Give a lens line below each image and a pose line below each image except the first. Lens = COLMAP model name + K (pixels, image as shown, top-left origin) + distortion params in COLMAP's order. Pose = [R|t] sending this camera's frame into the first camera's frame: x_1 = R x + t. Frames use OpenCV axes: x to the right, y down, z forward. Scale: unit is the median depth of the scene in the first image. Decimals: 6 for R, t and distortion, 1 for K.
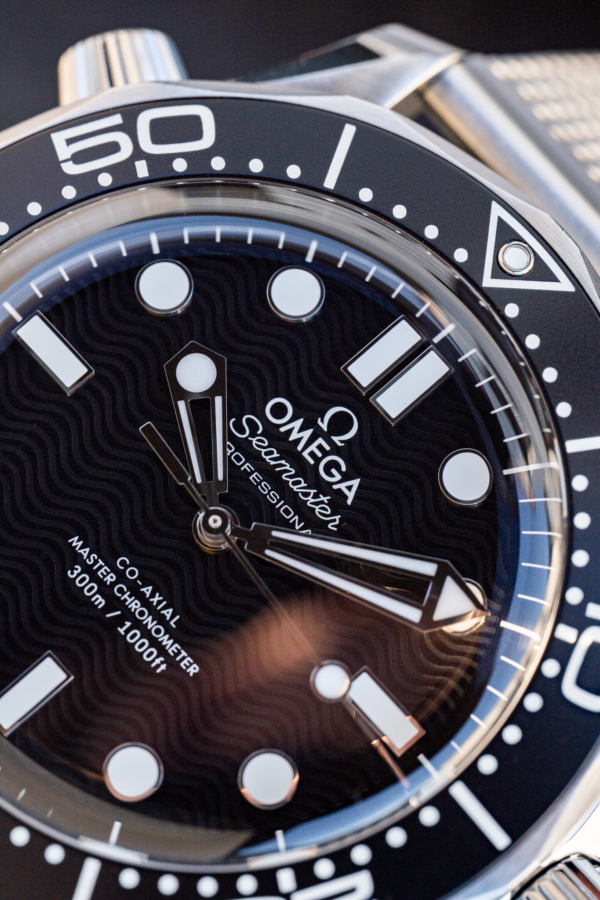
lens RADIAL K [[6111.3, 0, 332.3], [0, 6111.3, 466.5], [0, 0, 1]] dist [2.724166, 0.000000]
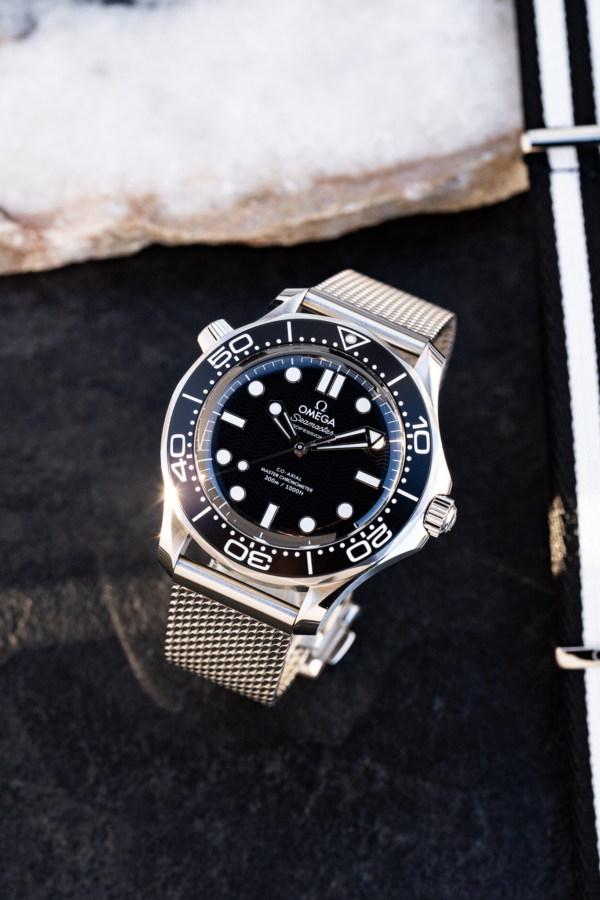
lens RADIAL K [[6111.3, 0, 299.7], [0, 6111.3, 464.3], [0, 0, 1]] dist [2.724166, 0.000000]
pose [[0.917634, -0.392824, 0.060308, -0.221855], [0.392820, 0.919532, 0.012419, -0.023499], [-0.060334, 0.012294, 0.998103, -2.303066]]
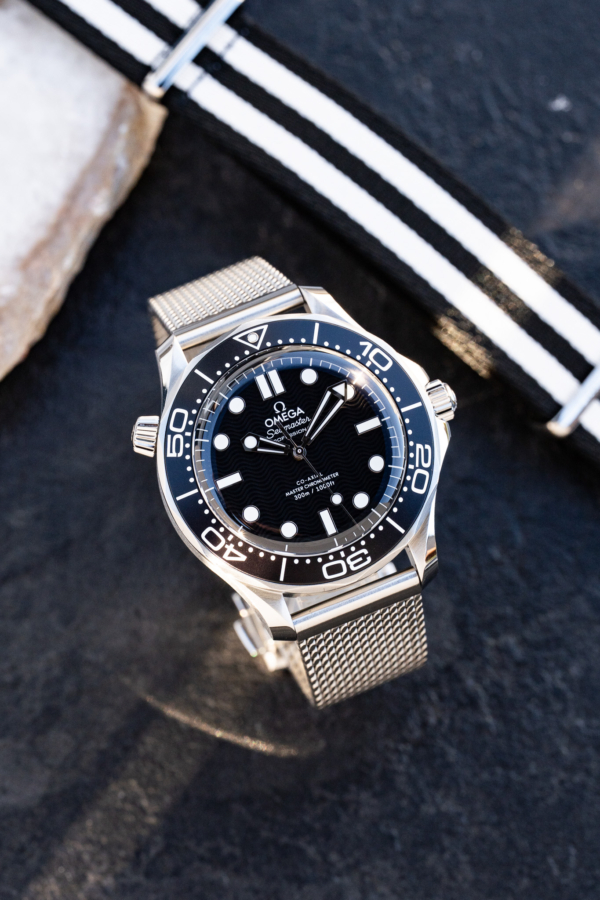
lens RADIAL K [[6111.3, 0, 372.8], [0, 6111.3, 443.2], [0, 0, 1]] dist [2.724166, 0.000000]
pose [[0.326093, -0.922072, 0.208441, -0.678198], [0.899187, 0.370591, 0.232647, -0.711789], [-0.291763, 0.111563, 0.949962, -2.099675]]
